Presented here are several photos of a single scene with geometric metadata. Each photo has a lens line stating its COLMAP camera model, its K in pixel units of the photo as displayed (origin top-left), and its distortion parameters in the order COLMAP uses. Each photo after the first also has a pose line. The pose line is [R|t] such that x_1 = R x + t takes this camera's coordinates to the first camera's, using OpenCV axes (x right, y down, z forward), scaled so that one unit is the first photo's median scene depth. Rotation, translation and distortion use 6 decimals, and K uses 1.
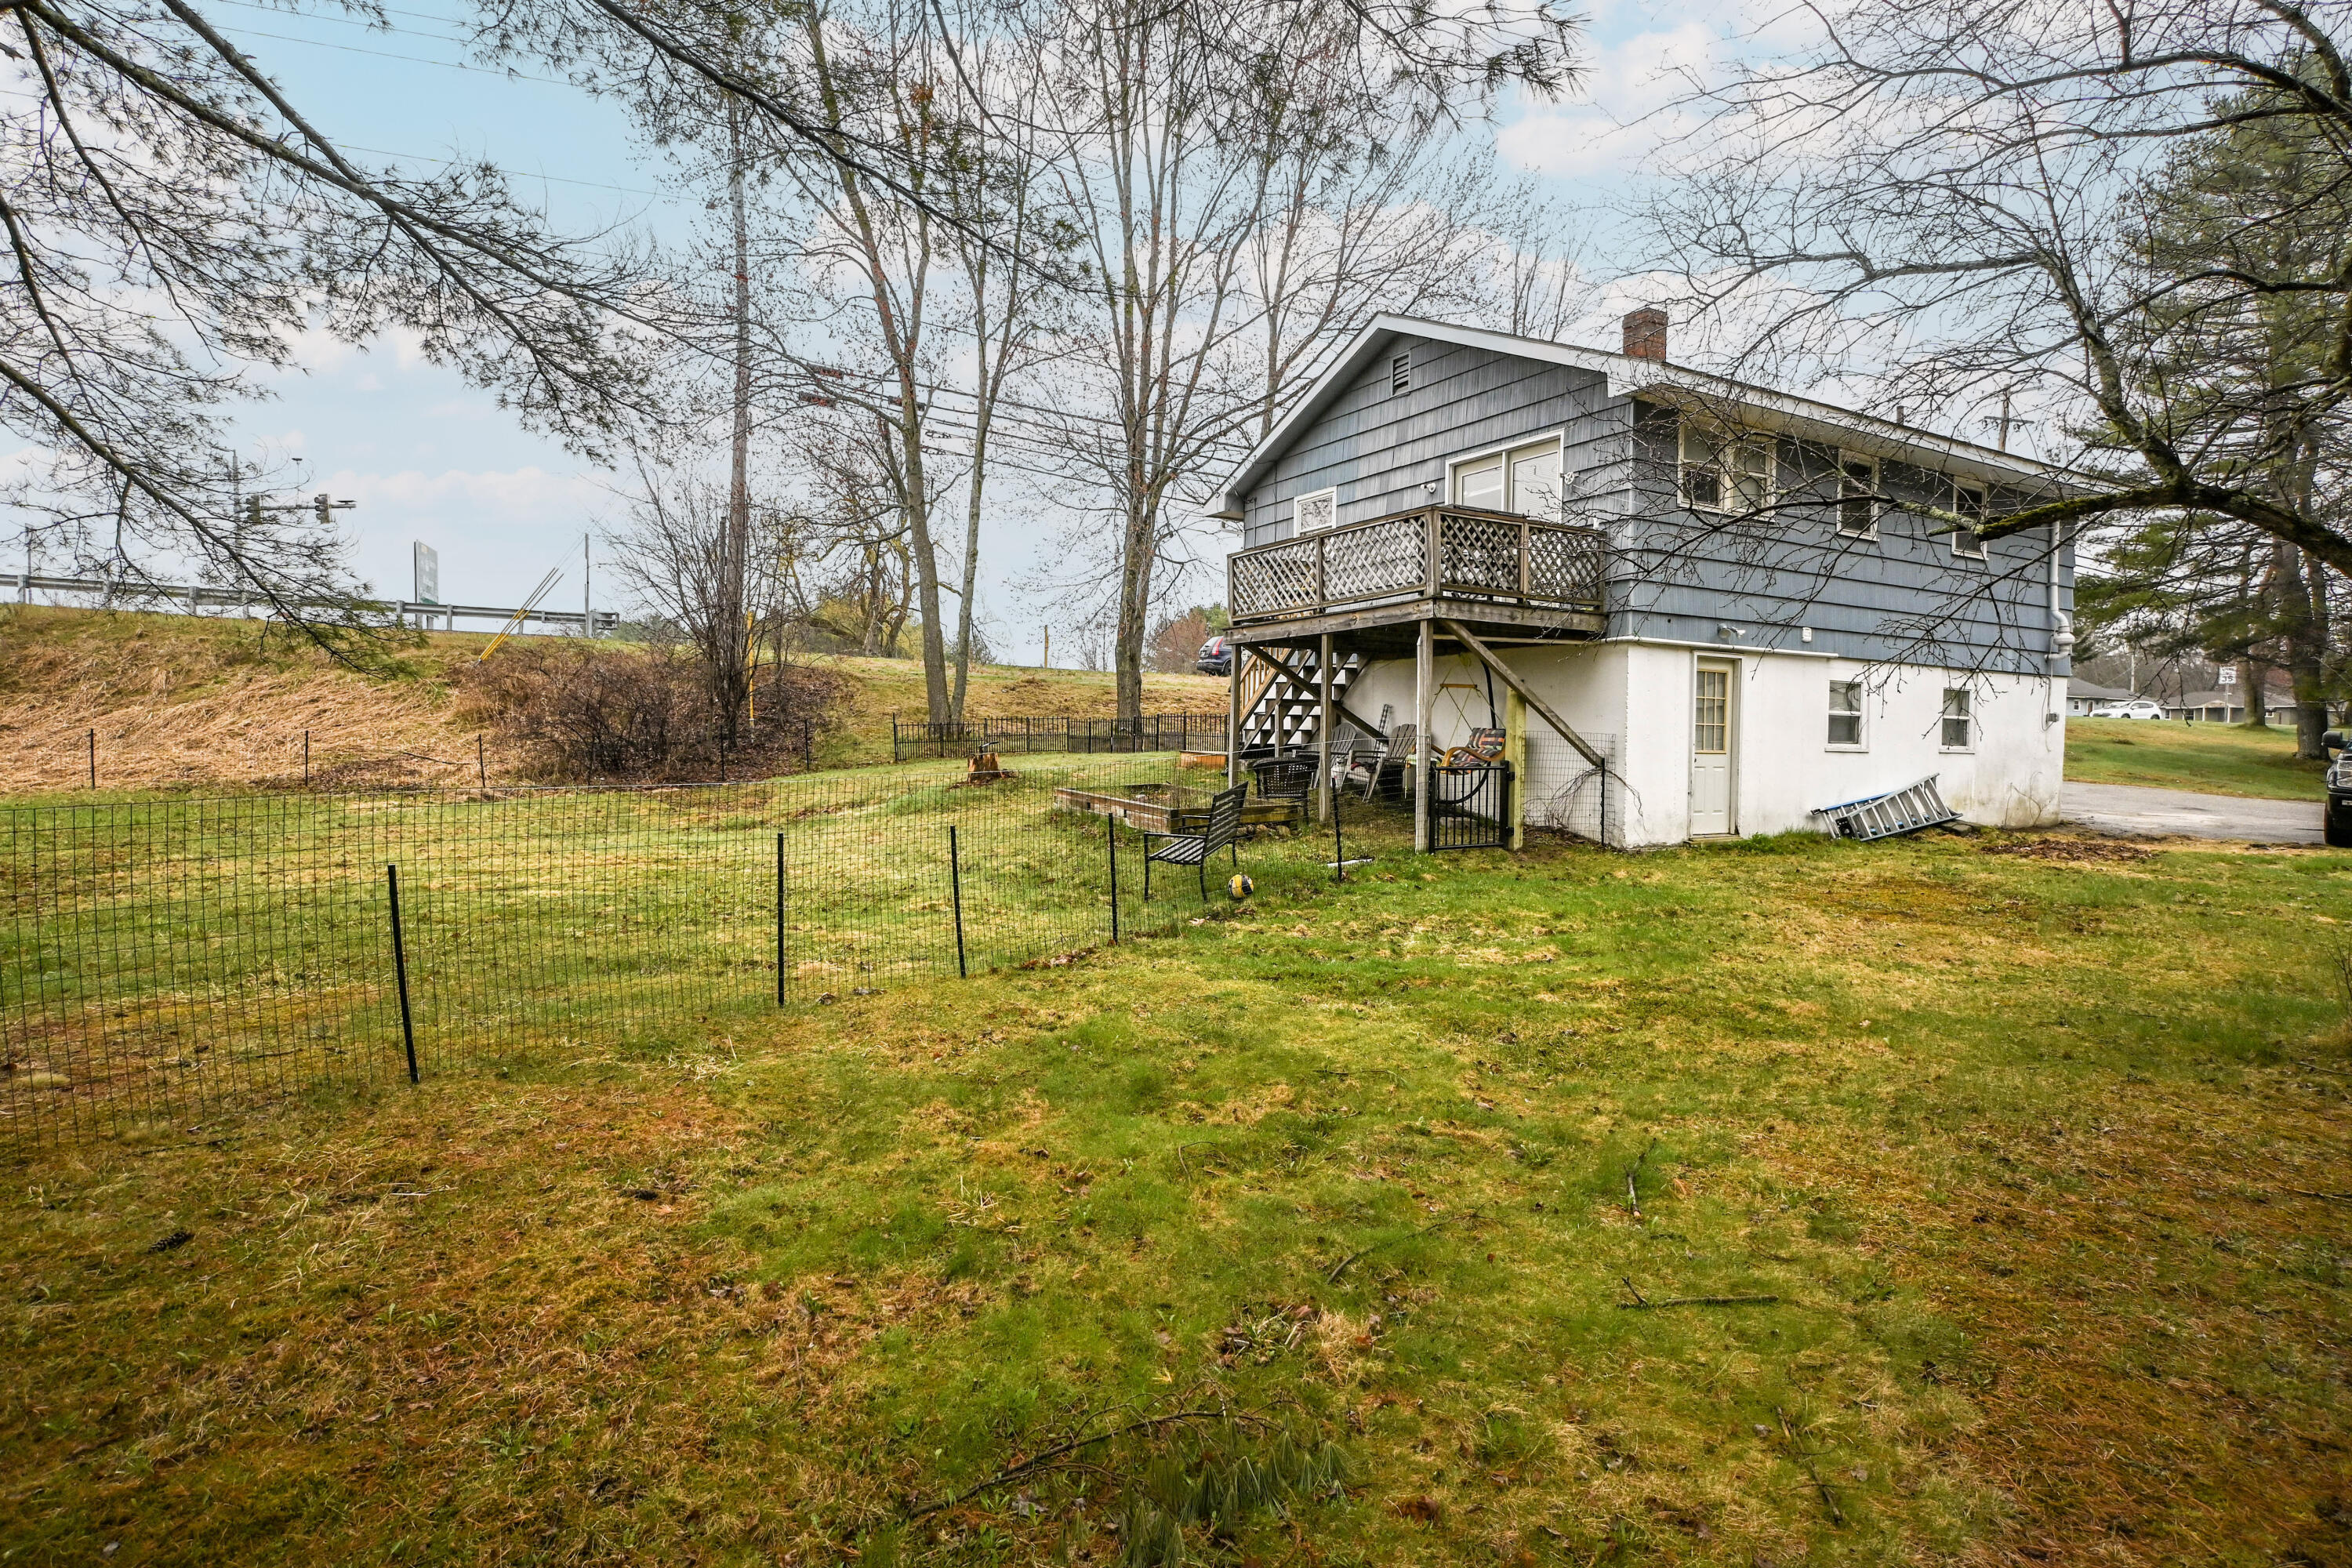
lens RADIAL K [[1171.5, 0, 1115.5], [0, 1171.5, 785.2], [0, 0, 1]] dist [0.000253, 0.000383]
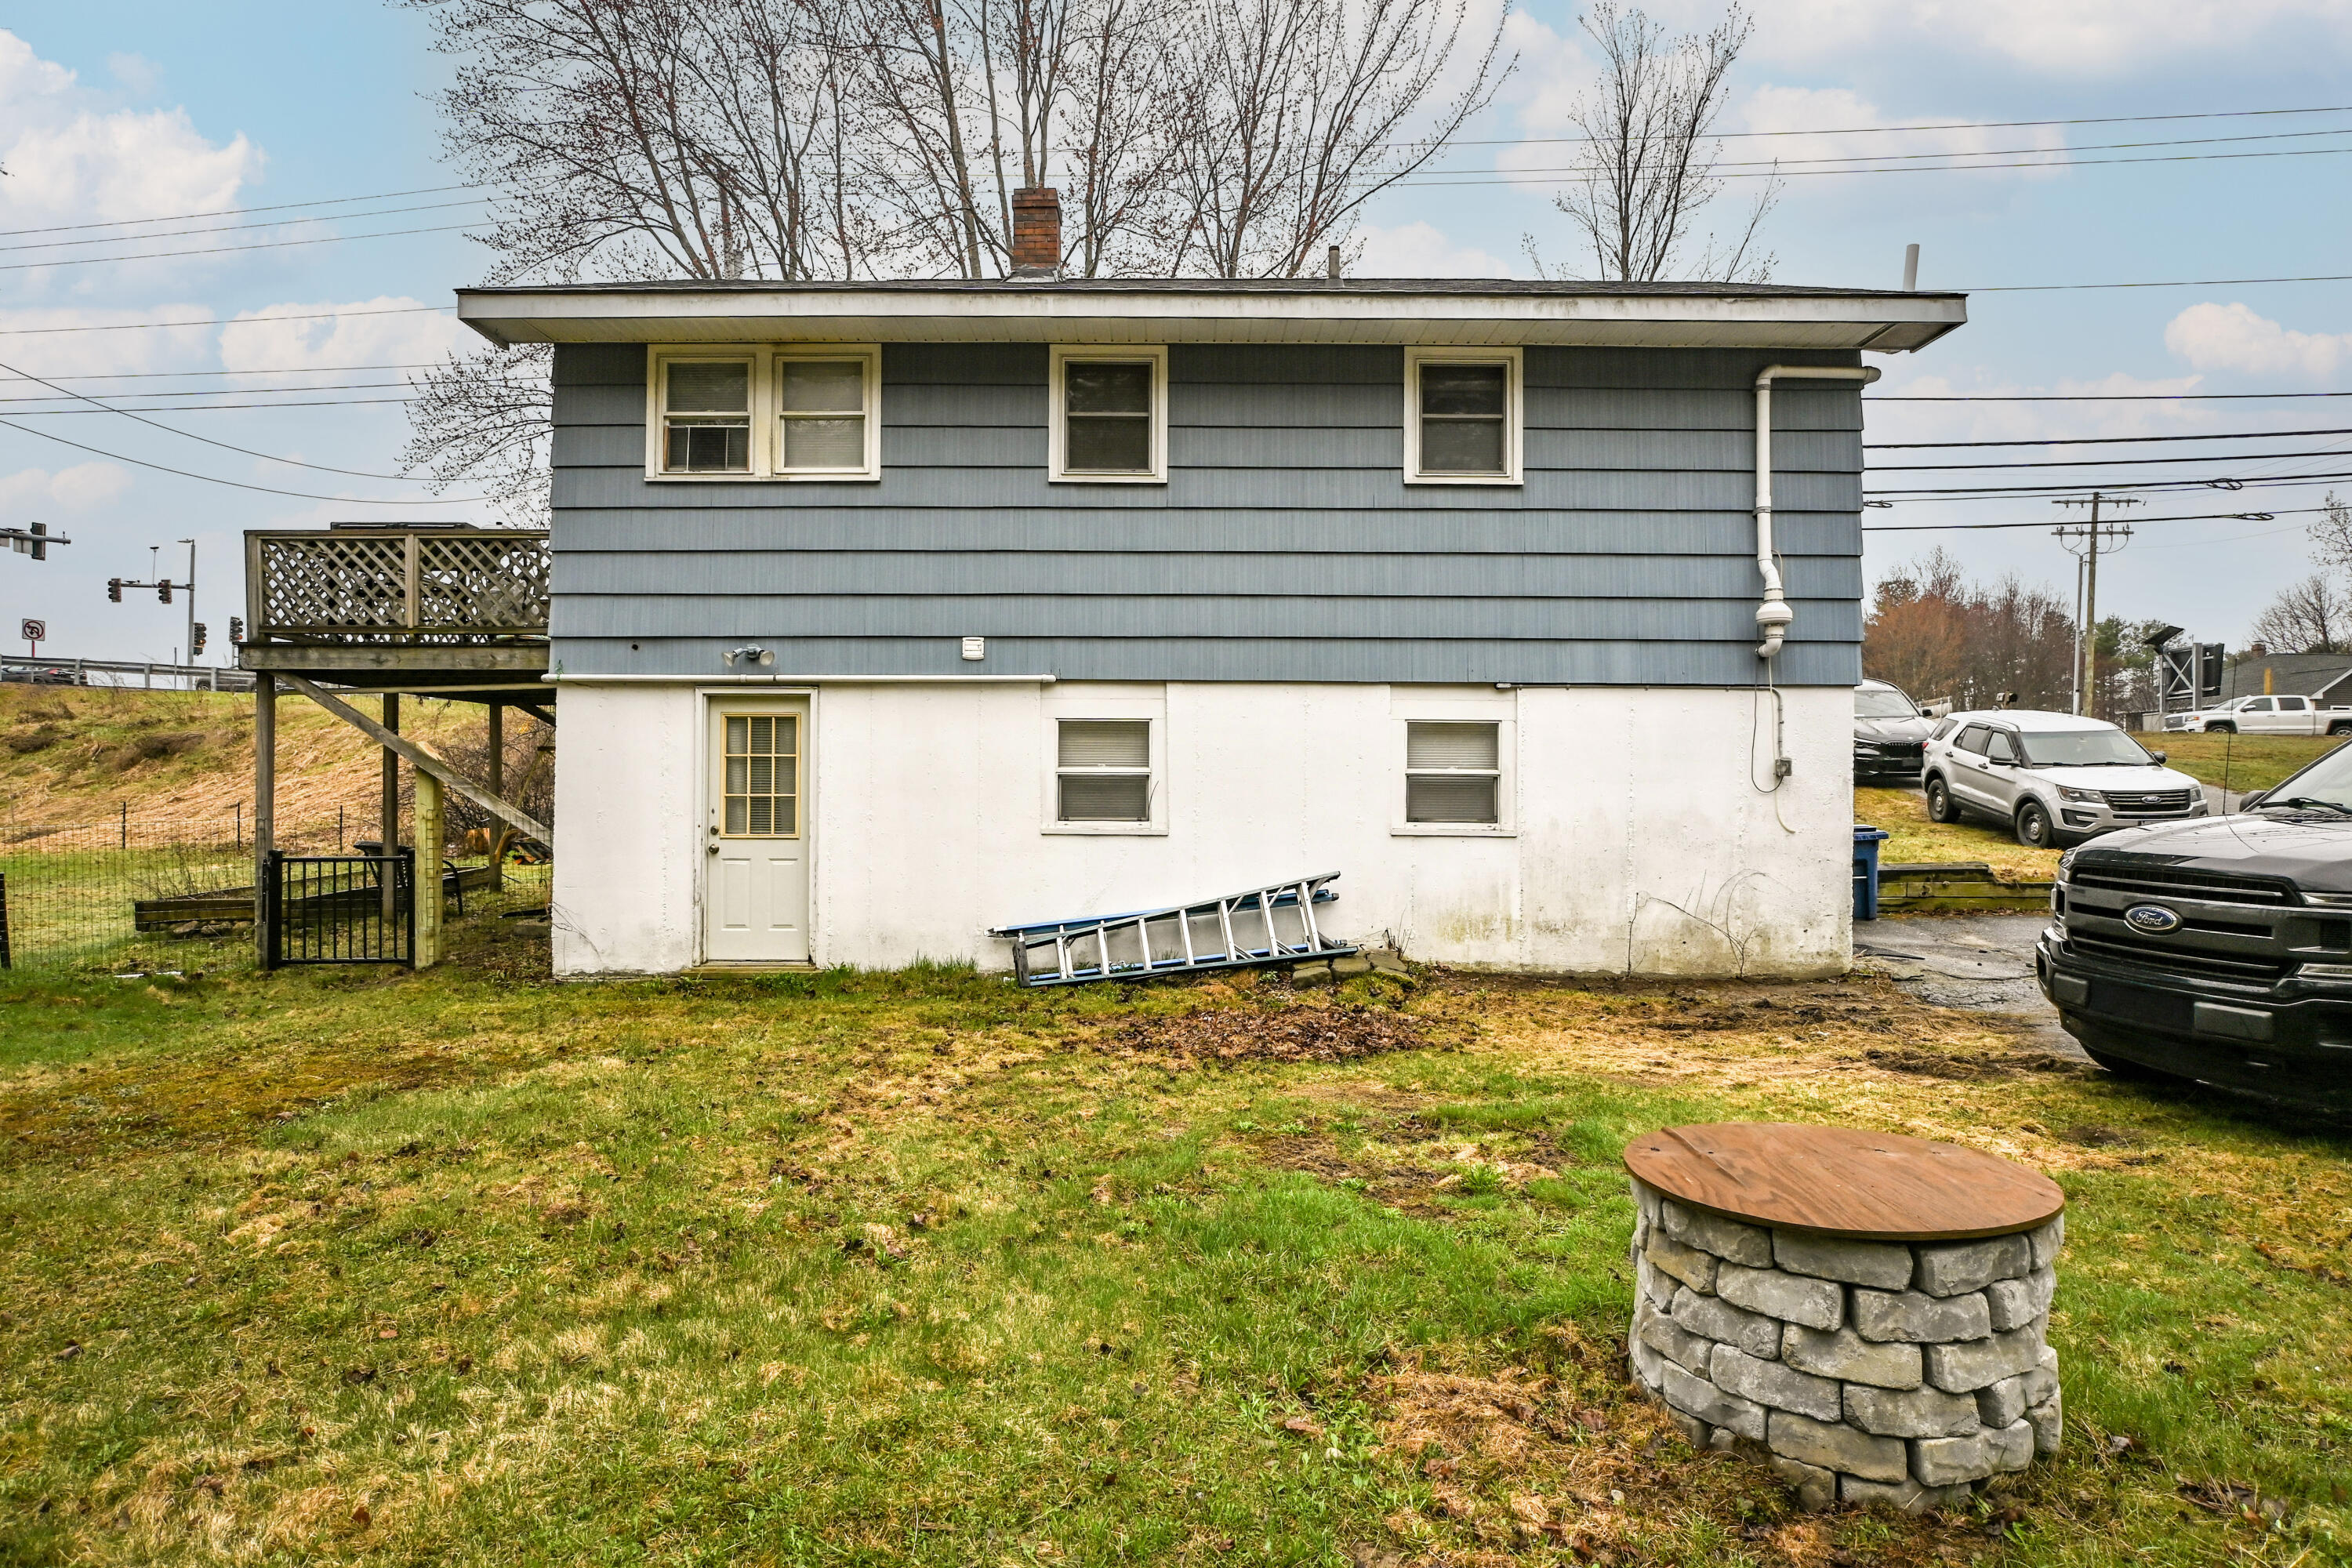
lens RADIAL K [[1314.1, 0, 1176.0], [0, 1314.1, 784.0], [0, 0, 1]] dist [-0.087488, 0.060078]
pose [[0.865371, 0.013662, -0.500946, 1.071647], [-0.009821, 0.999899, 0.010303, -0.067056], [0.501036, -0.003996, 0.865417, 0.468909]]
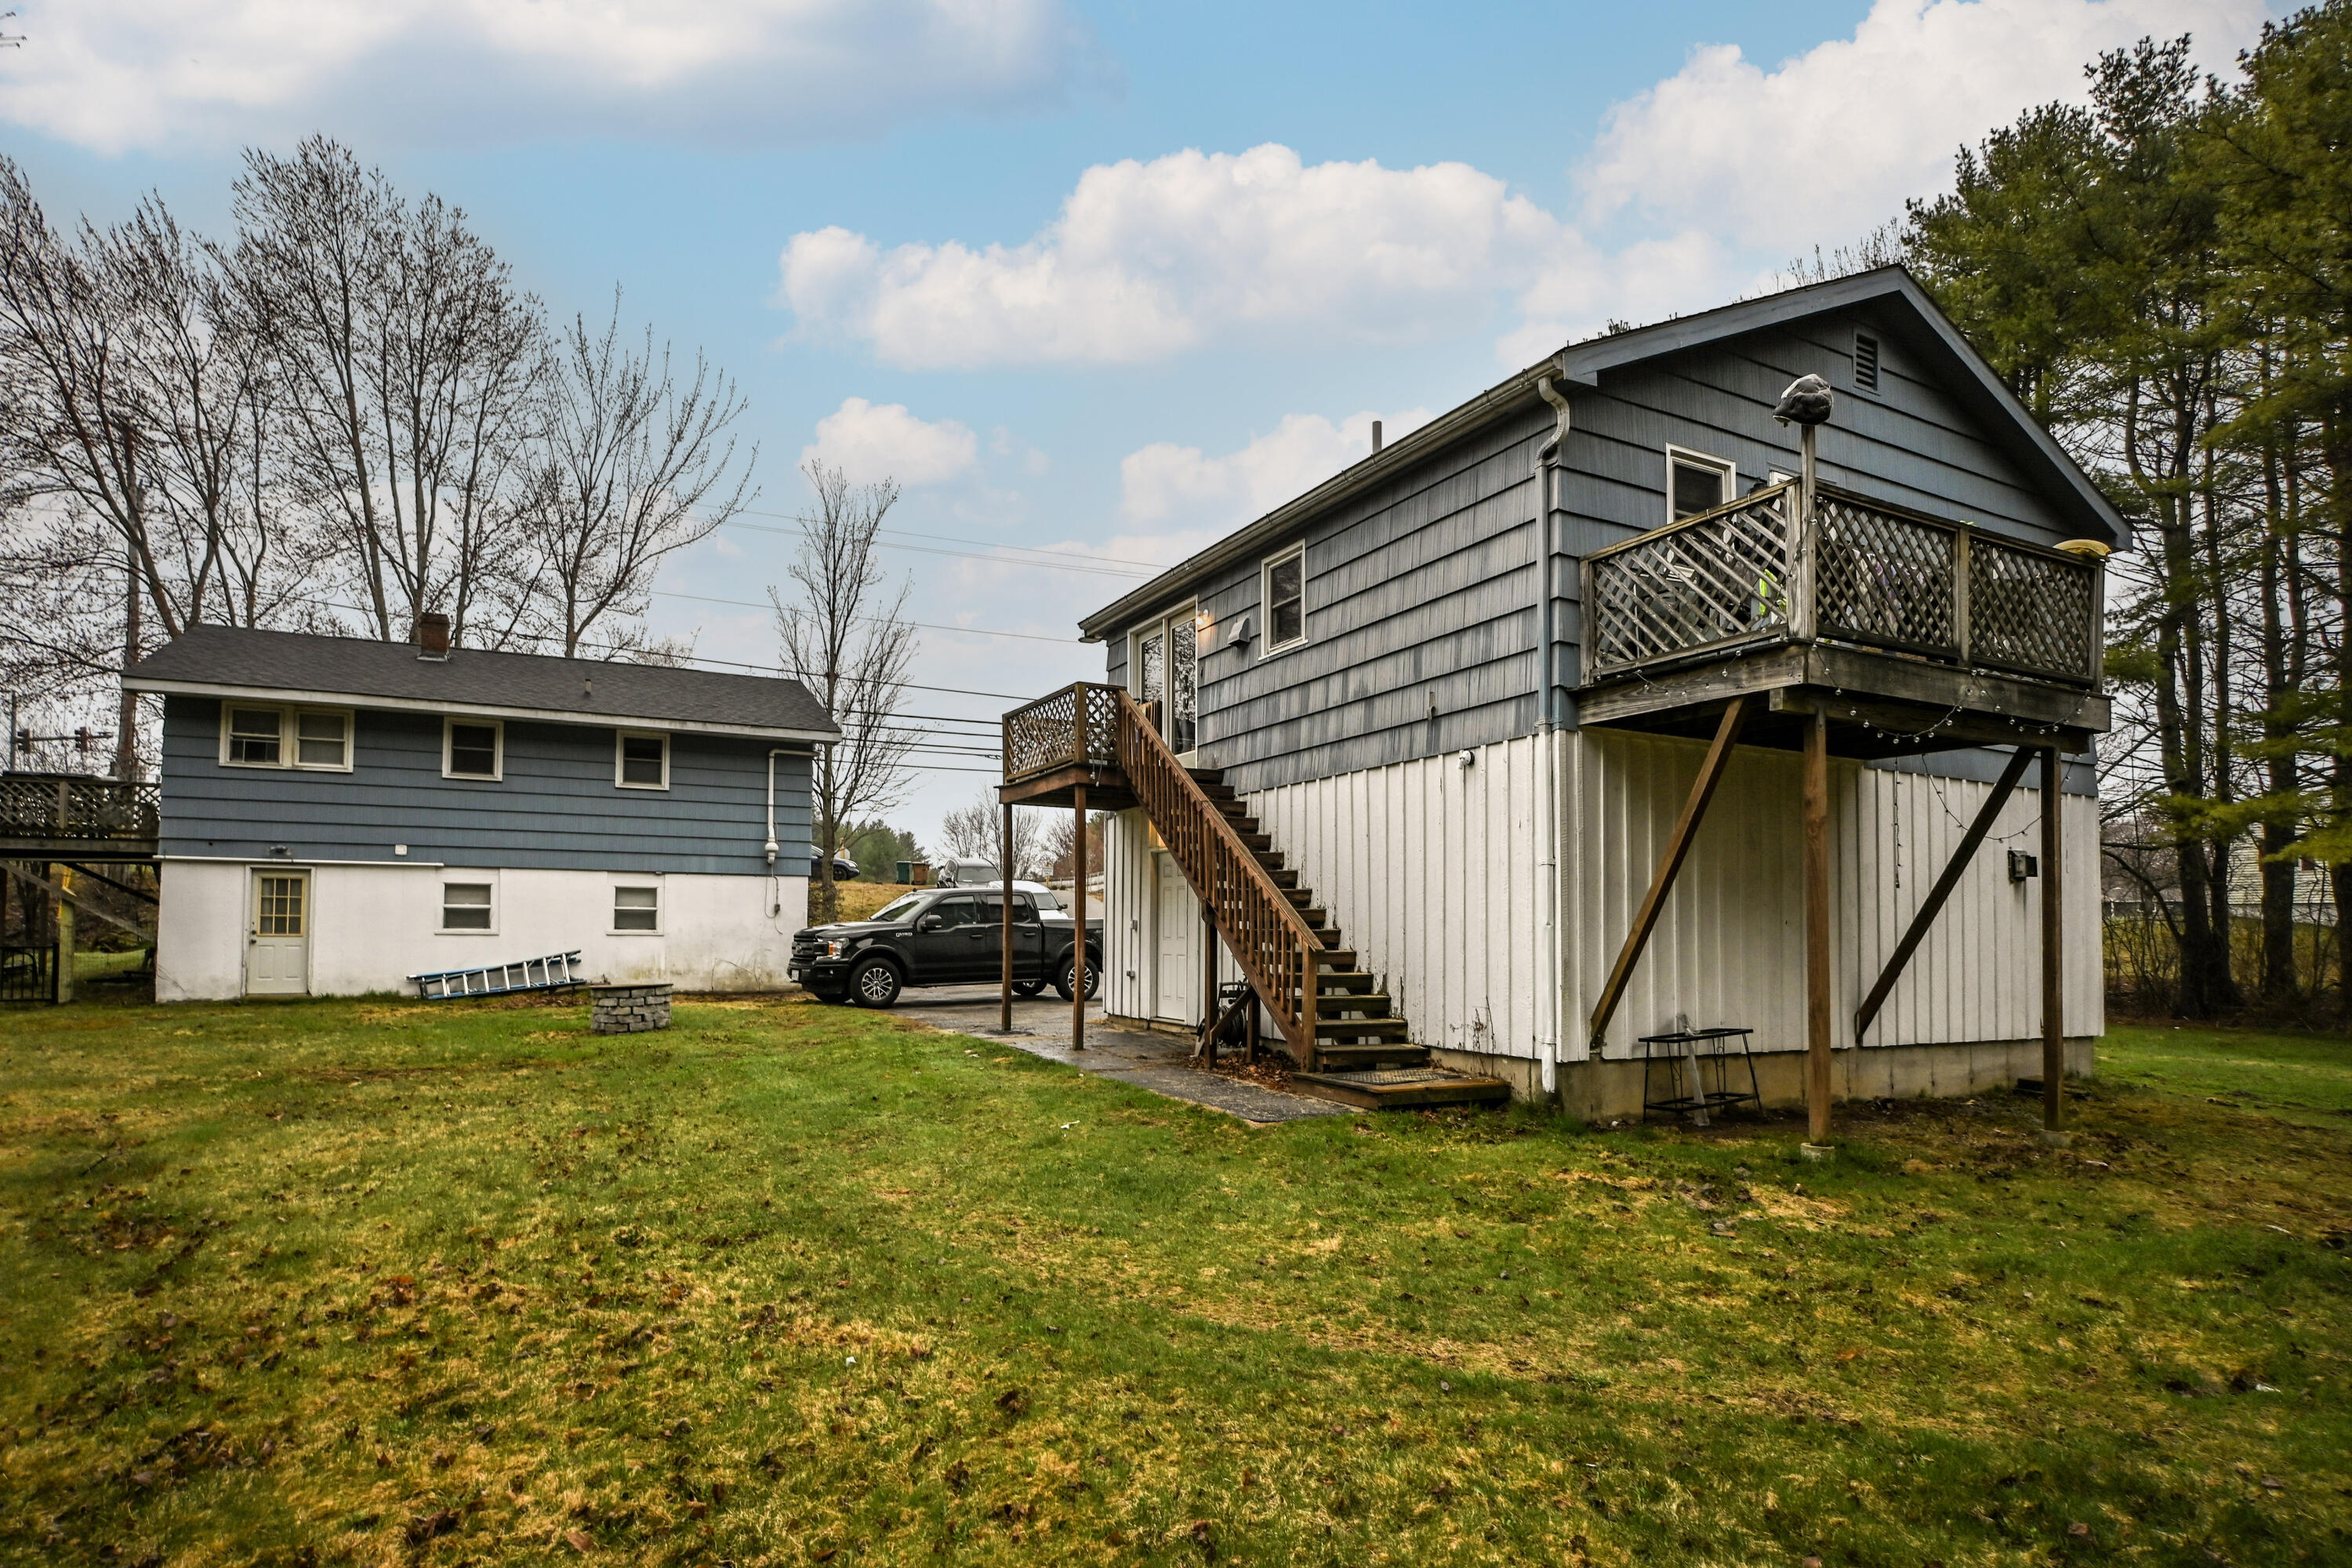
lens RADIAL K [[1234.1, 0, 1173.0], [0, 1234.1, 890.6], [0, 0, 1]] dist [-0.000566, -0.000721]
pose [[0.997819, 0.014086, -0.064493, 1.657222], [-0.016044, 0.999423, -0.029940, -0.053934], [0.064034, 0.030909, 0.997469, -0.412261]]
